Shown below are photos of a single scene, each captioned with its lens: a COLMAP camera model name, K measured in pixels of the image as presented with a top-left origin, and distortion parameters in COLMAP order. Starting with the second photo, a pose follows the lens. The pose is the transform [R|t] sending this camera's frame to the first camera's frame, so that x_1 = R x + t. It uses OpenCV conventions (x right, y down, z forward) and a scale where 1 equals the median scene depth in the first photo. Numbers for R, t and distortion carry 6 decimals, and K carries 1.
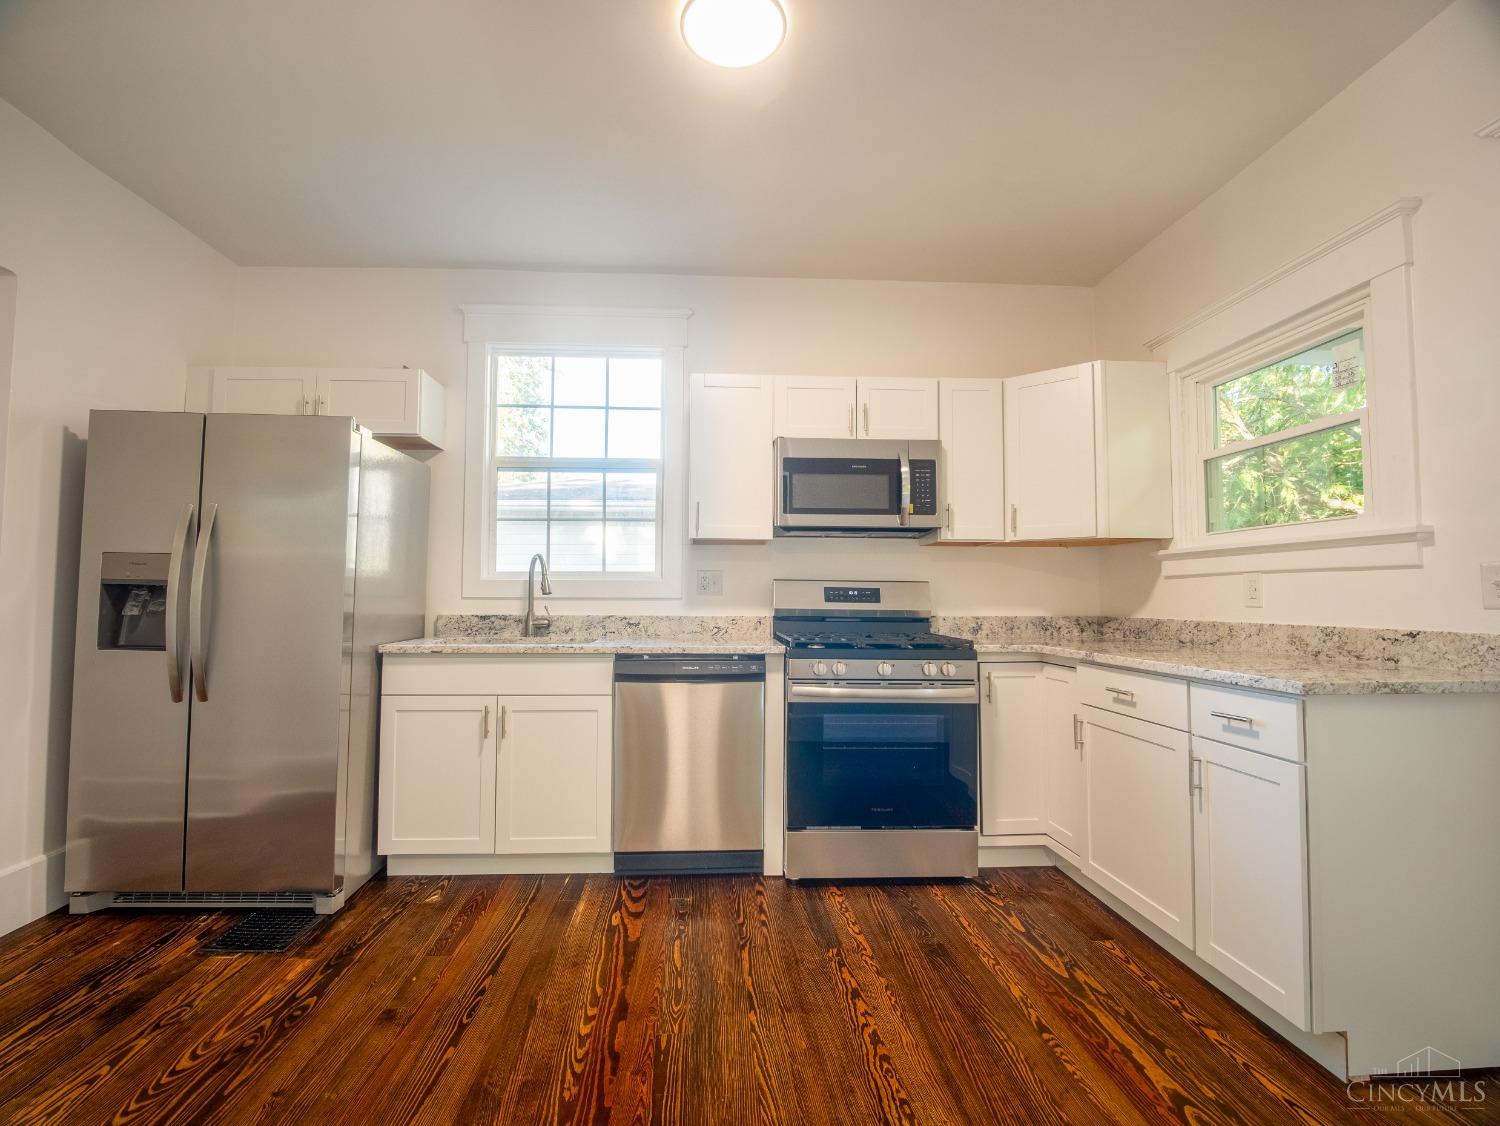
lens RADIAL K [[713.5, 0, 735.5], [0, 713.5, 567.3], [0, 0, 1]] dist [-0.017497, -0.000643]
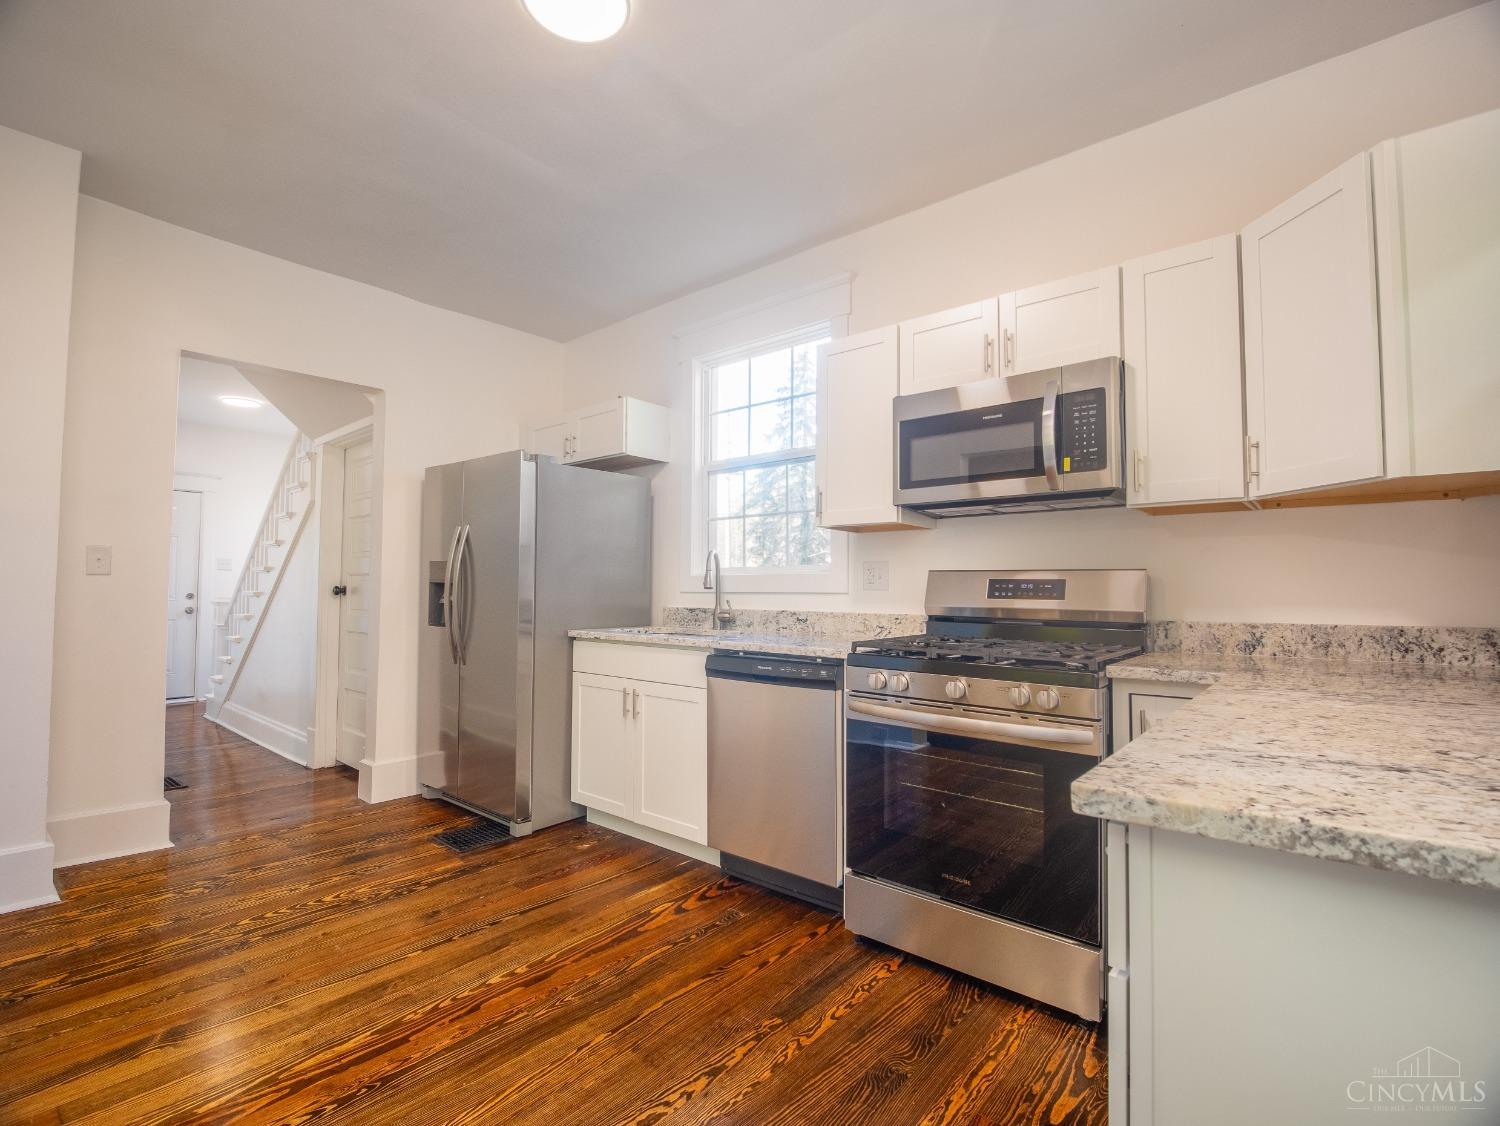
lens RADIAL K [[713.5, 0, 735.5], [0, 713.5, 563.6], [0, 0, 1]] dist [-0.017497, -0.000643]
pose [[0.719950, -0.026238, -0.693529, 0.553692], [0.026841, 0.999590, -0.009953, 0.013751], [0.693506, -0.011449, 0.720359, 0.307506]]
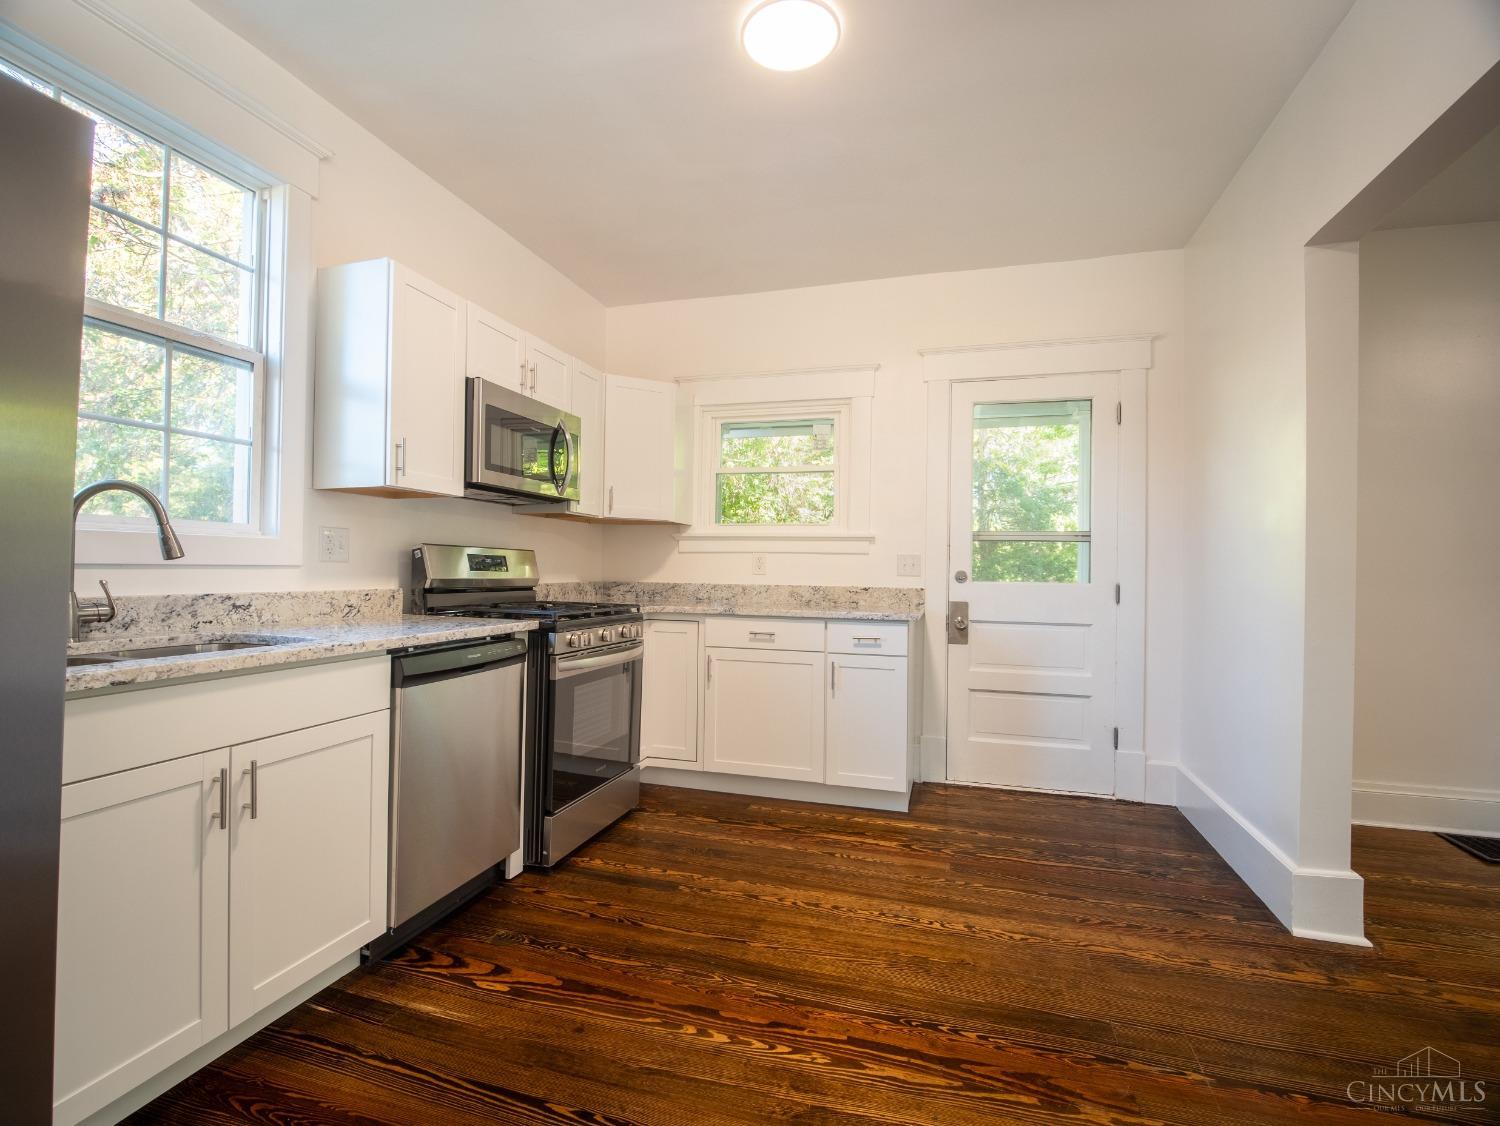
lens RADIAL K [[713.5, 0, 738.2], [0, 713.5, 568.2], [0, 0, 1]] dist [-0.017497, -0.000643]
pose [[0.345096, -0.000263, 0.938568, -0.704043], [-0.052682, 0.998418, 0.019650, 0.012374], [-0.937088, -0.056226, 0.344536, 0.453714]]
